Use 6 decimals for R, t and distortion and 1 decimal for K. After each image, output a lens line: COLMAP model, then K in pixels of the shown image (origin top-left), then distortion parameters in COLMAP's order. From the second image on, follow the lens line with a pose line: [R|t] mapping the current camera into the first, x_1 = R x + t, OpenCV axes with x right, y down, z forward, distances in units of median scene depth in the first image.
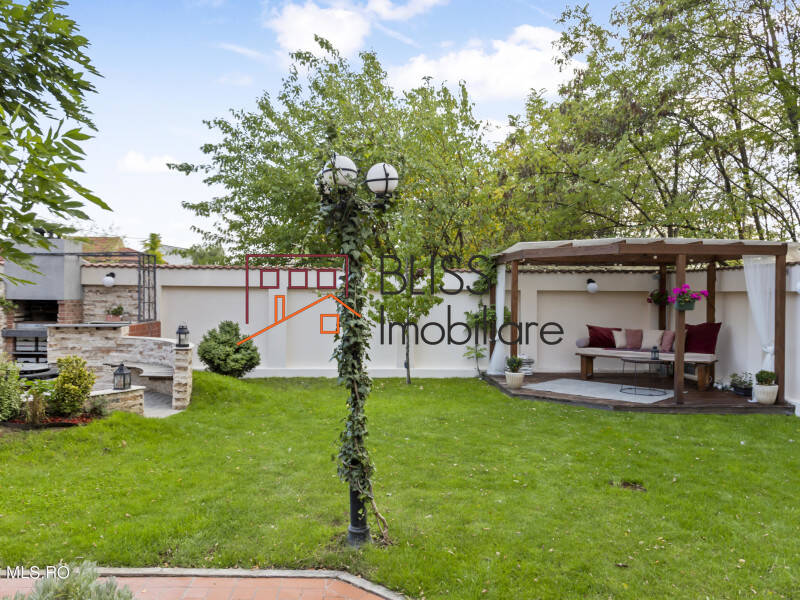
lens RADIAL K [[634.1, 0, 402.0], [0, 634.1, 283.0], [0, 0, 1]] dist [-0.007511, 0.014755]
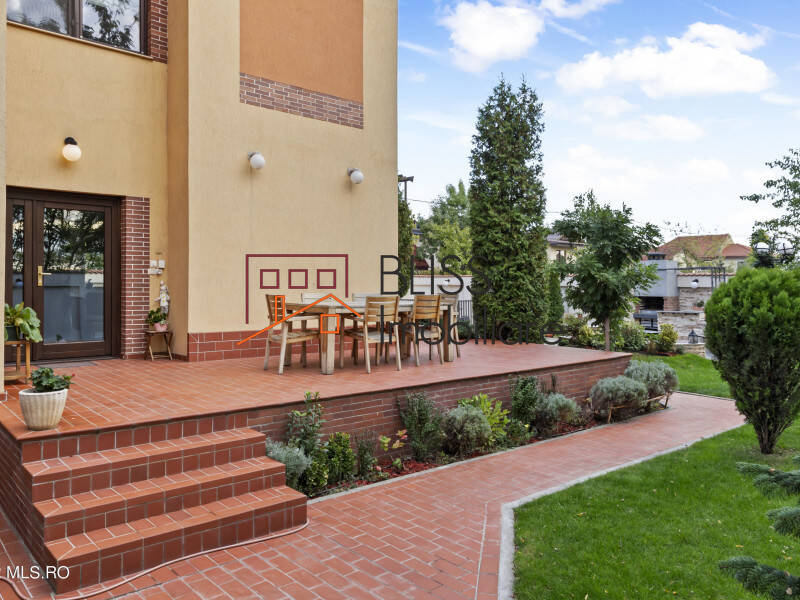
lens RADIAL K [[634.1, 0, 405.3], [0, 634.1, 284.7], [0, 0, 1]] dist [-0.007511, 0.014755]
pose [[0.625152, -0.007884, -0.780463, 0.324458], [0.014138, 0.999899, 0.001224, -0.015777], [0.780375, -0.011799, 0.625200, -0.556355]]
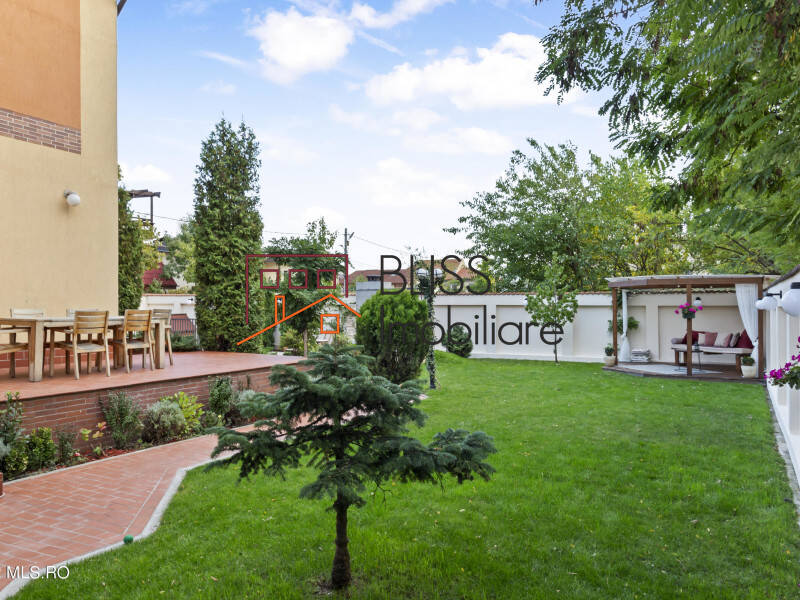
lens RADIAL K [[634.1, 0, 394.9], [0, 634.1, 305.2], [0, 0, 1]] dist [-0.007511, 0.014755]
pose [[0.858983, -0.008321, -0.511936, 0.479043], [0.014174, 0.999871, 0.007530, -0.010556], [0.511807, -0.013724, 0.858991, -0.617322]]
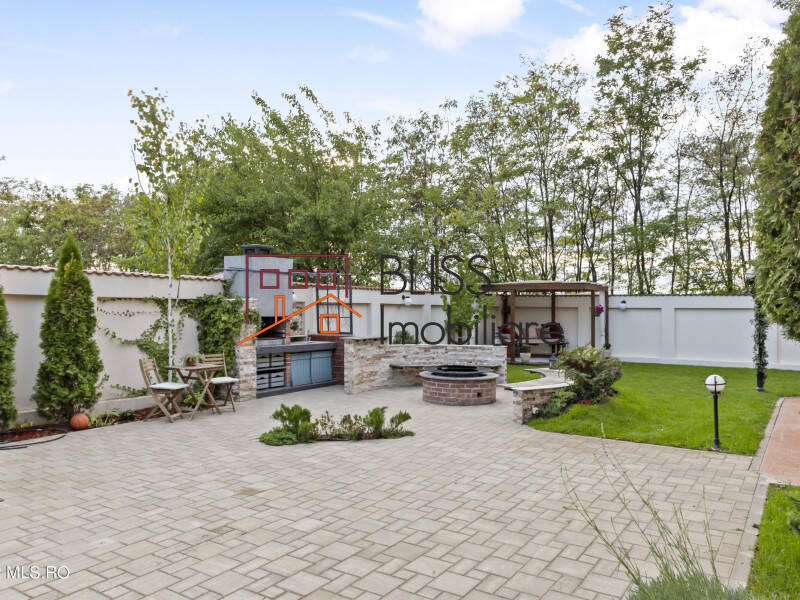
lens RADIAL K [[634.1, 0, 400.2], [0, 634.1, 302.2], [0, 0, 1]] dist [-0.007511, 0.014755]
pose [[0.576361, 0.003077, 0.817190, -1.293251], [-0.018717, 0.999780, 0.009437, -0.010511], [-0.816981, -0.020734, 0.576292, 0.240491]]
